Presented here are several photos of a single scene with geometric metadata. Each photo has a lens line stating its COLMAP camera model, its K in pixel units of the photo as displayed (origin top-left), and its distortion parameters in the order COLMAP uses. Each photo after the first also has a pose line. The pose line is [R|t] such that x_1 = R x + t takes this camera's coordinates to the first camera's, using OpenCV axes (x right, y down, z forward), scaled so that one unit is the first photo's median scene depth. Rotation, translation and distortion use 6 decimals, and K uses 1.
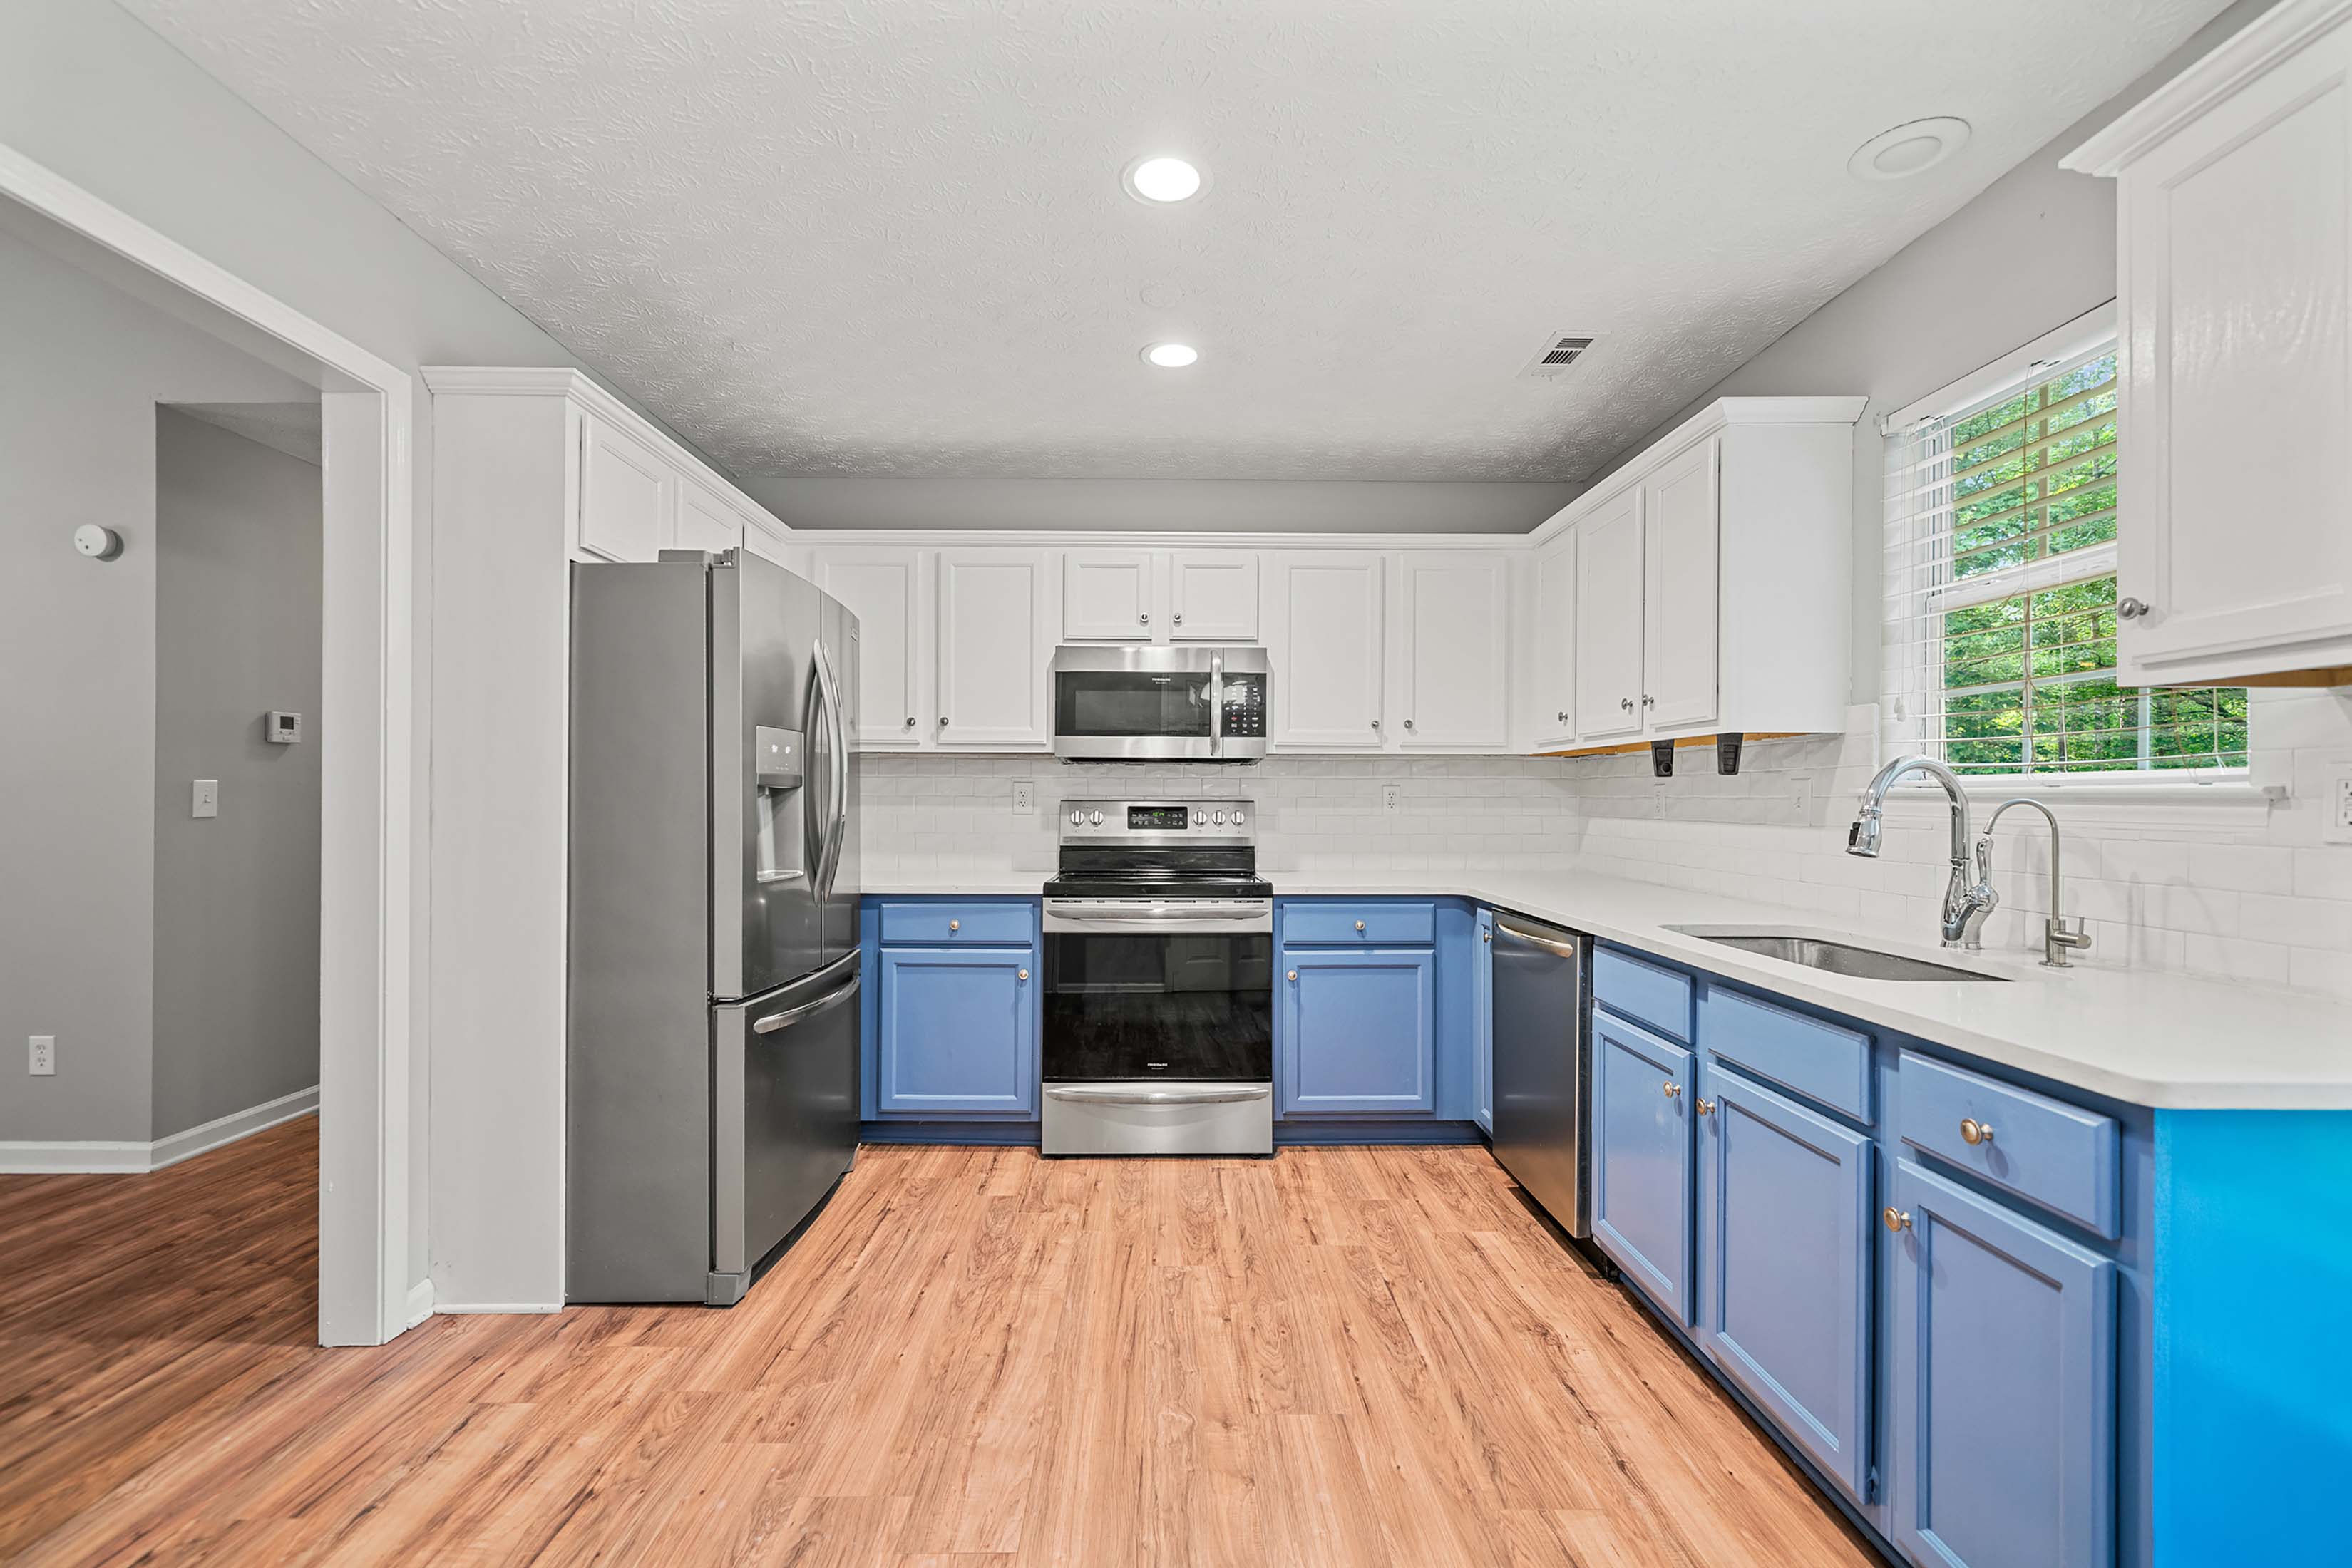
lens RADIAL K [[1004.7, 0, 1171.6], [0, 1004.7, 792.6], [0, 0, 1]] dist [-0.003589, 0.001750]
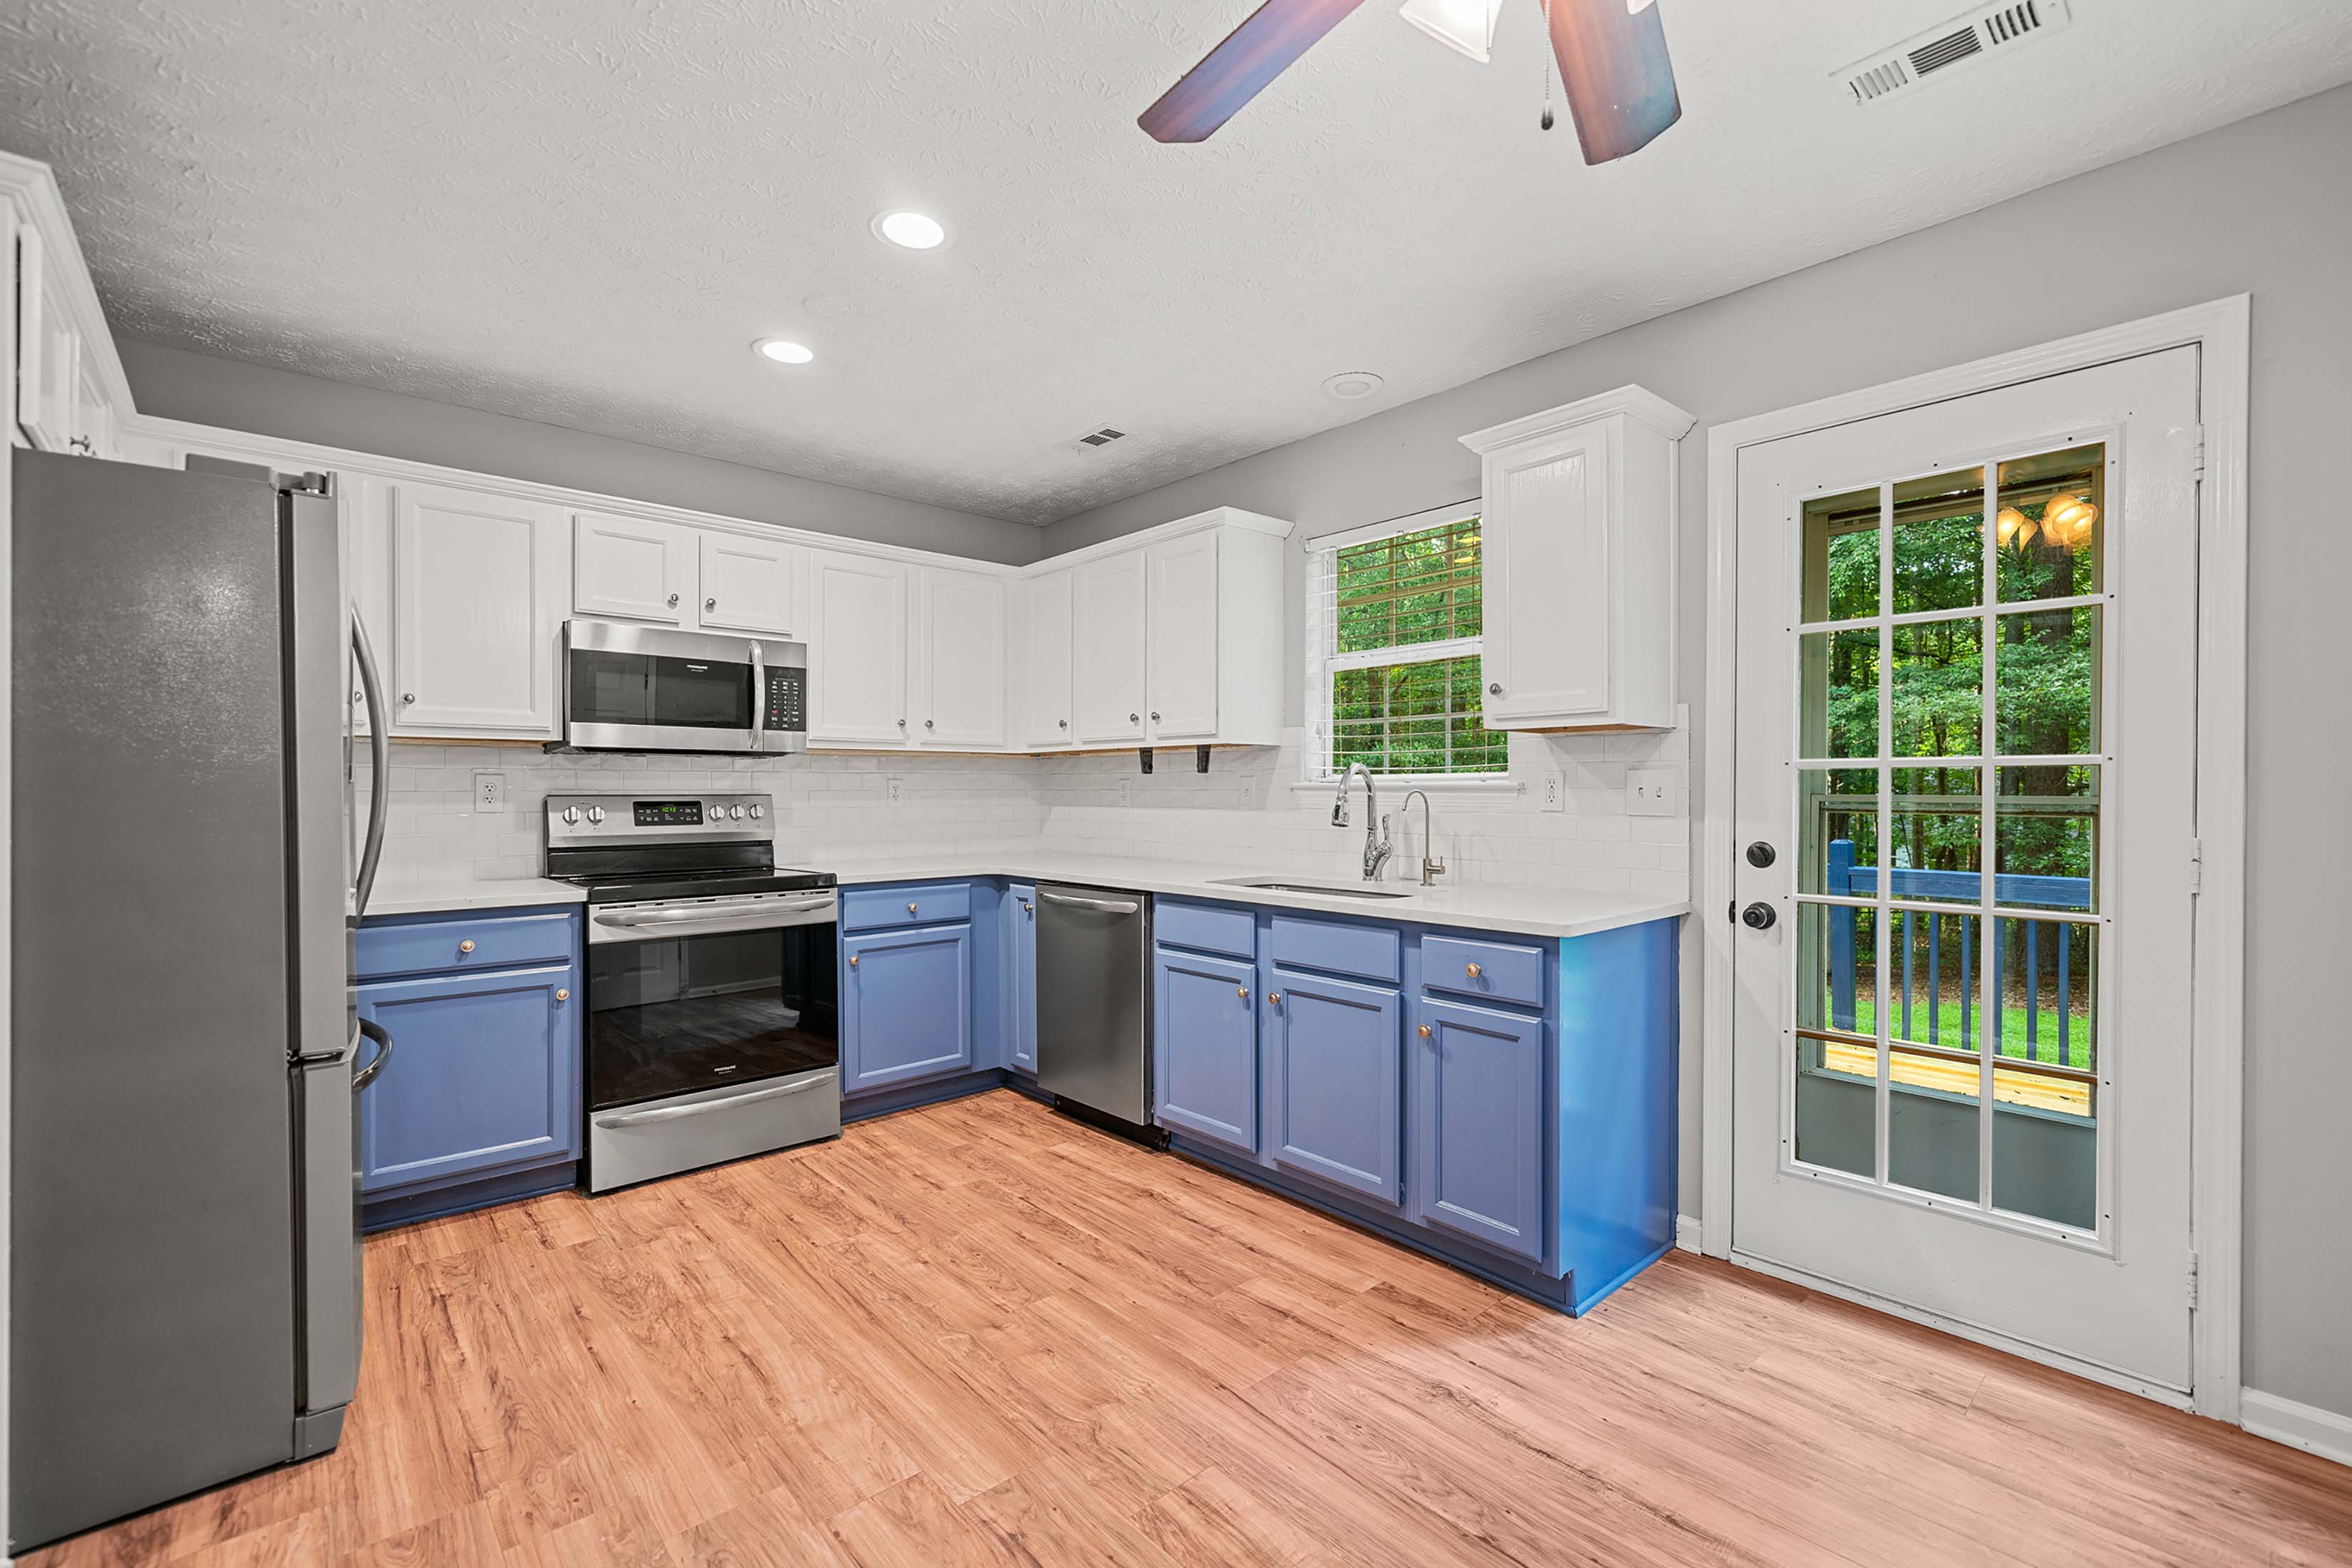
lens RADIAL K [[1004.7, 0, 1177.7], [0, 1004.7, 783.8], [0, 0, 1]] dist [-0.003589, 0.001750]
pose [[0.748091, -0.000282, 0.663596, -0.439634], [0.000659, 1.000000, -0.000318, -0.002800], [-0.663596, 0.000675, 0.748091, -0.013446]]
